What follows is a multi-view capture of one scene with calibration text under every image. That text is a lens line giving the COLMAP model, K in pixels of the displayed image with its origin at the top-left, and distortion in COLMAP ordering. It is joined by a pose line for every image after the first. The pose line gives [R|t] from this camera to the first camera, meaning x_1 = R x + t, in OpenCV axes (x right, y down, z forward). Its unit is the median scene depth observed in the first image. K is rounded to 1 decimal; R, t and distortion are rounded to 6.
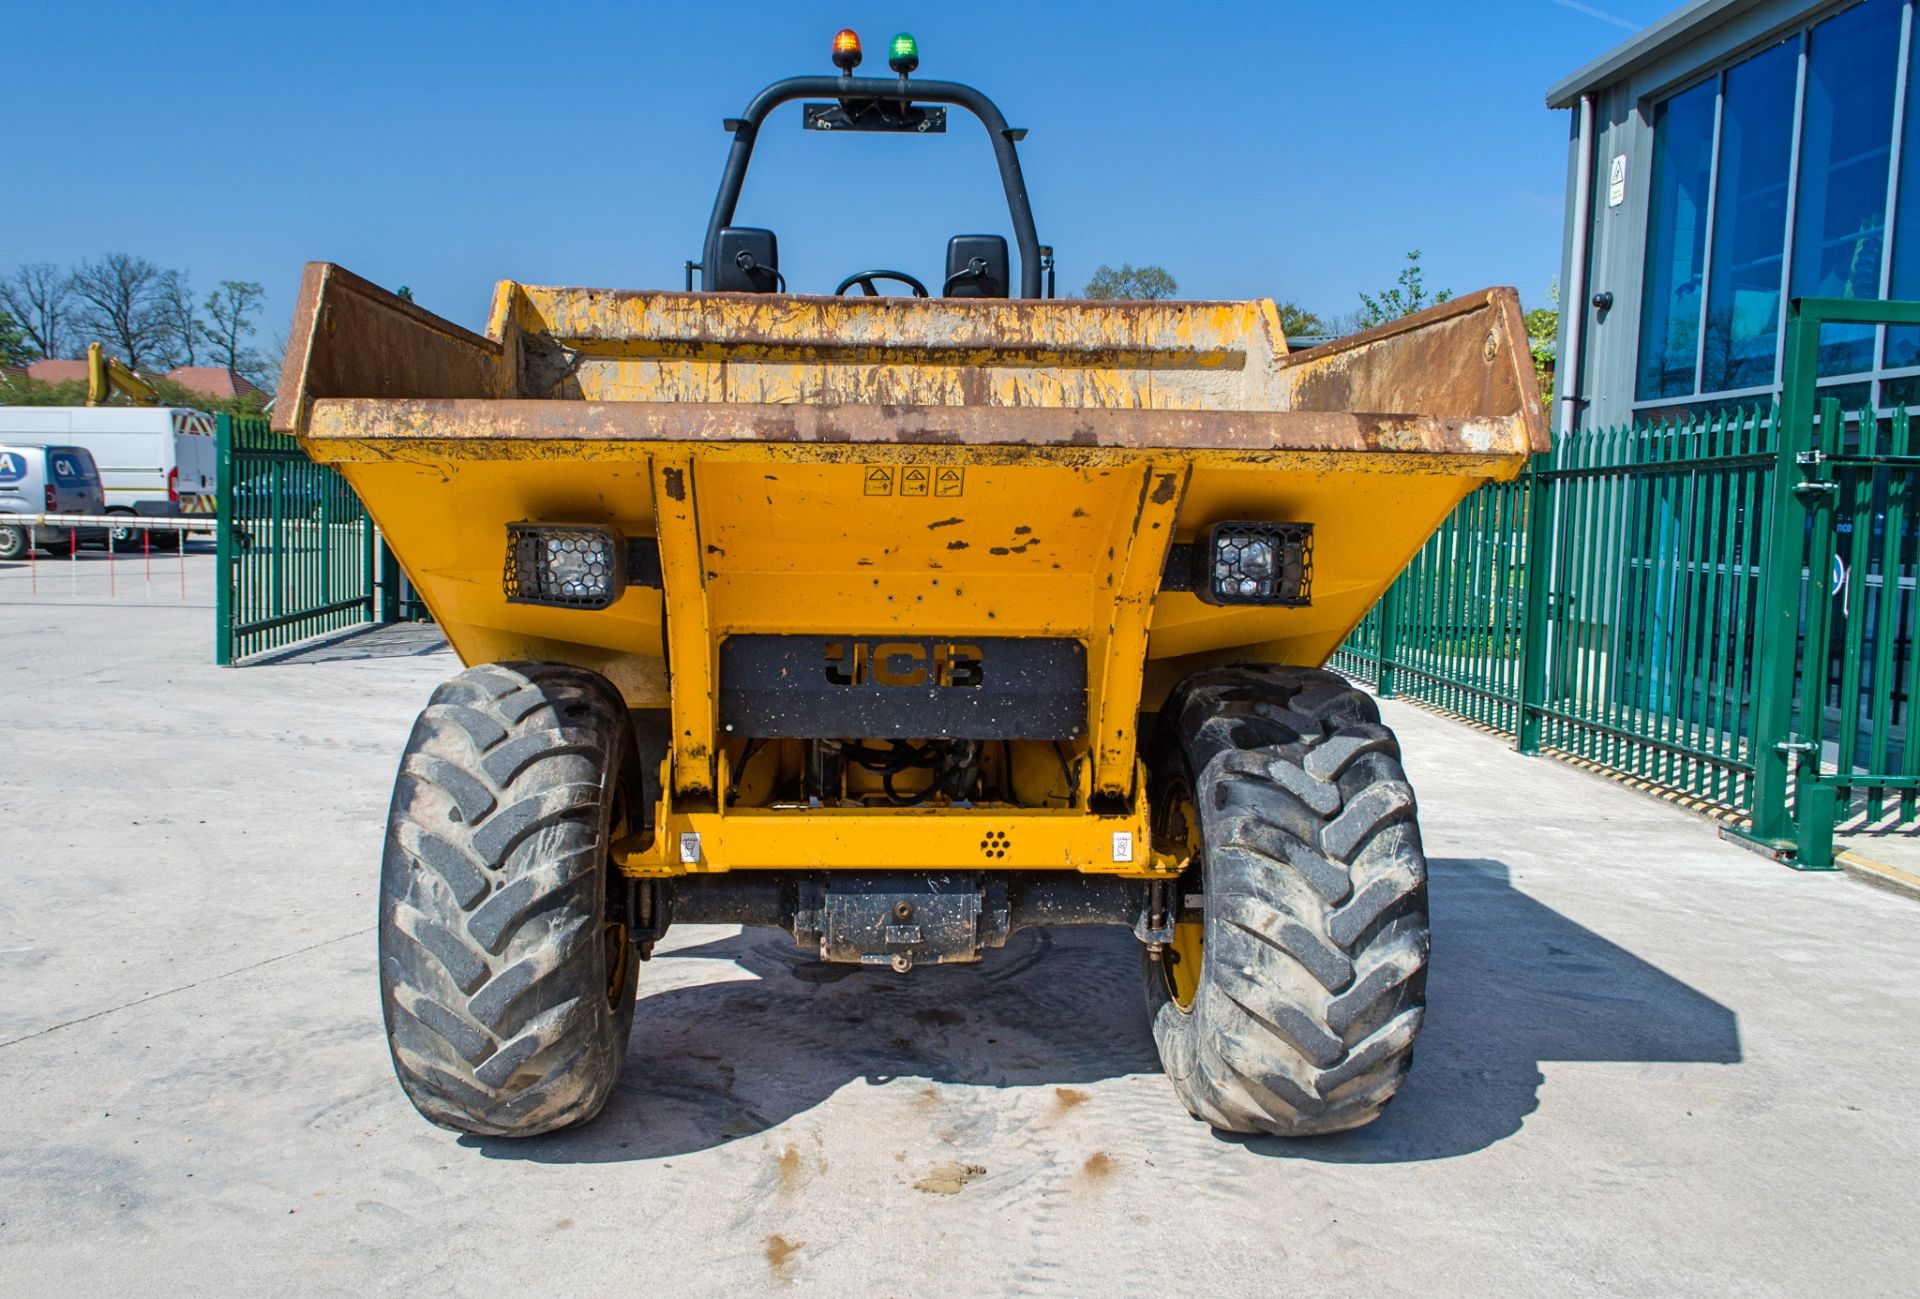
lens RADIAL K [[1579.3, 0, 906.8], [0, 1579.3, 623.2], [0, 0, 1]] dist [0.025741, -0.009333]
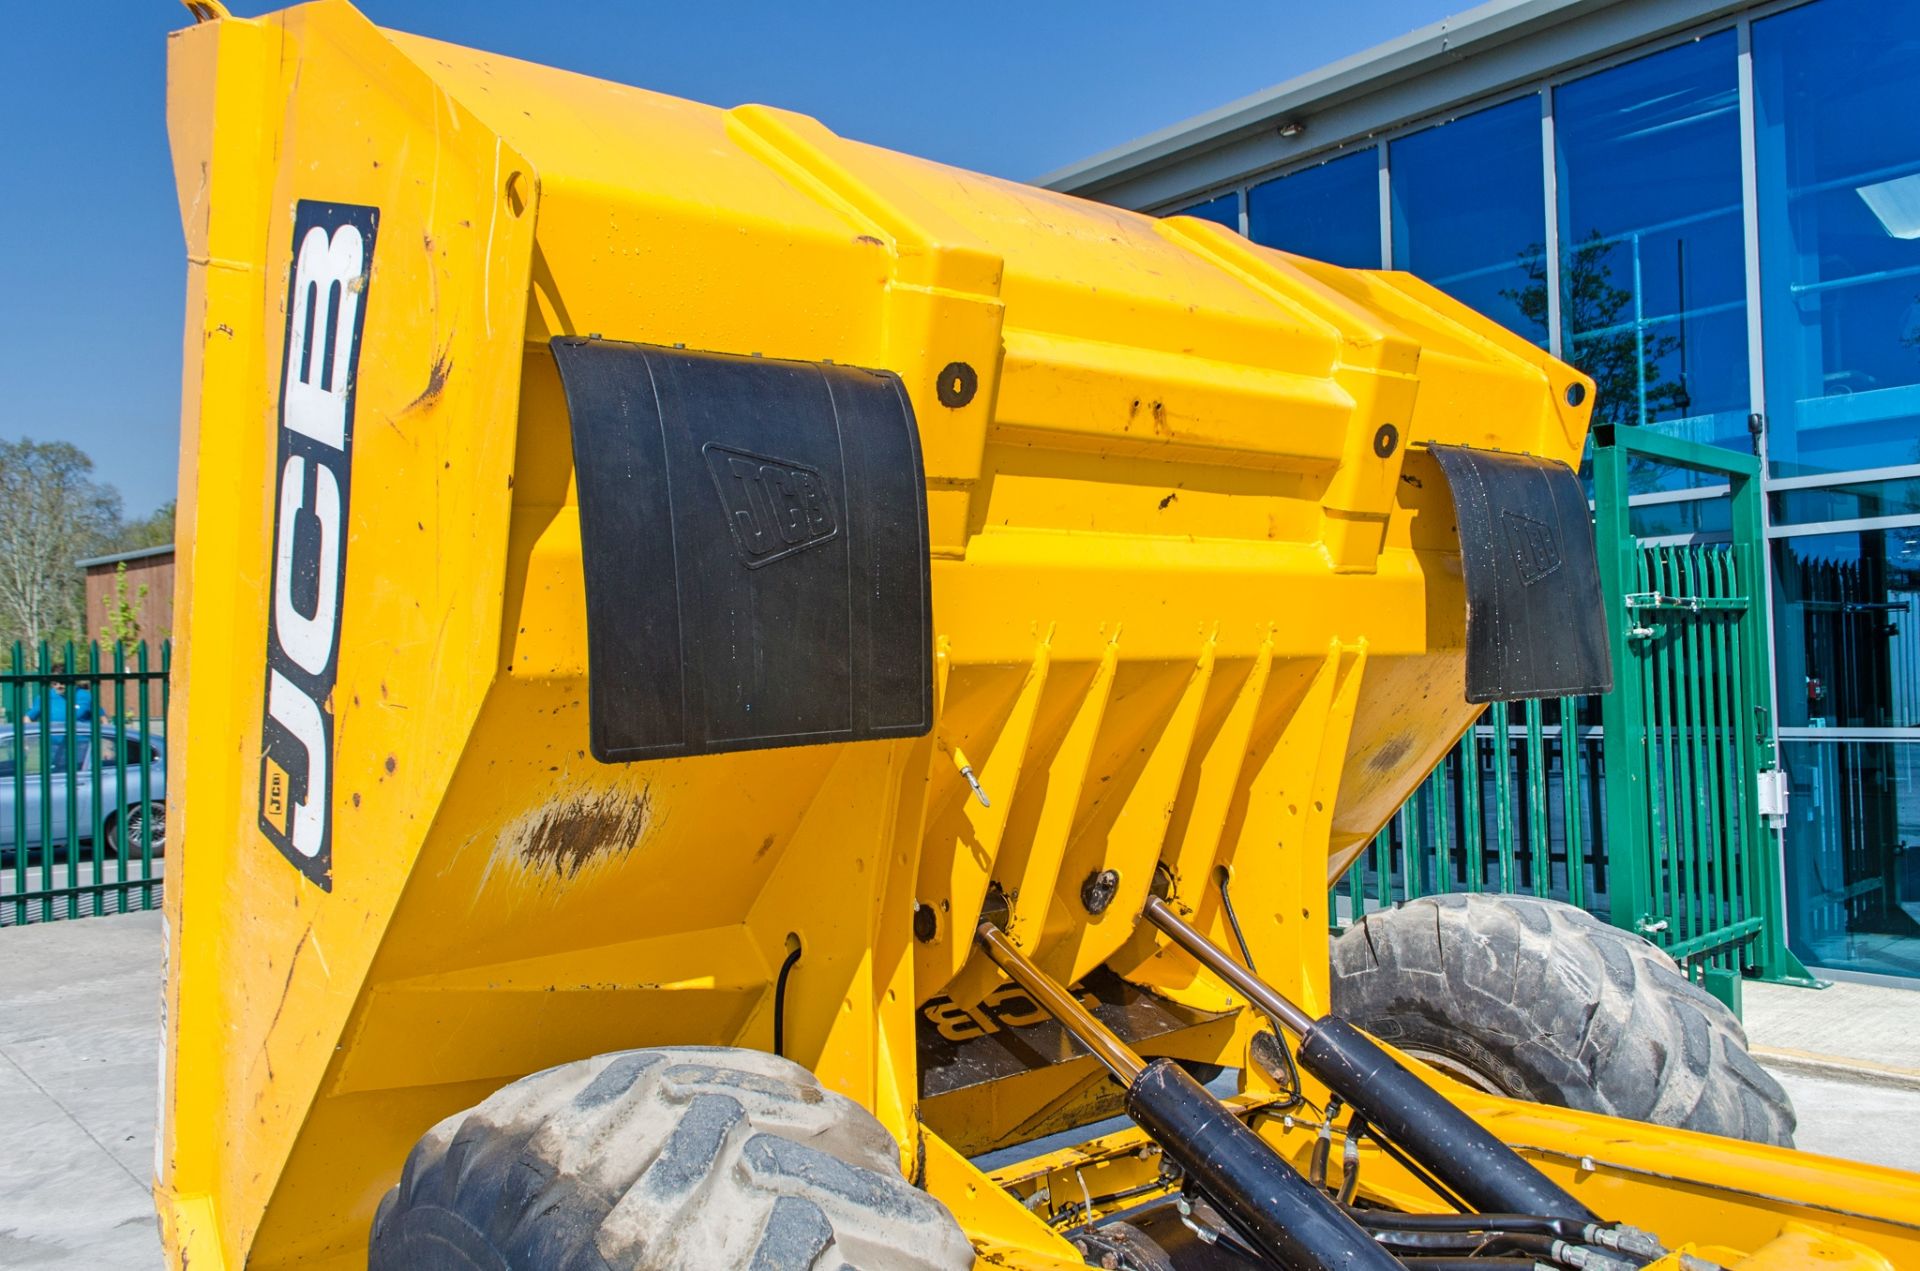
lens RADIAL K [[1475.1, 0, 975.2], [0, 1475.1, 653.0], [0, 0, 1]] dist [0.027001, -0.015225]
pose [[0.749098, -0.037582, 0.661393, -0.370328], [0.101345, 0.993139, -0.058352, -0.090502], [-0.654662, 0.110741, 0.747766, 0.875796]]
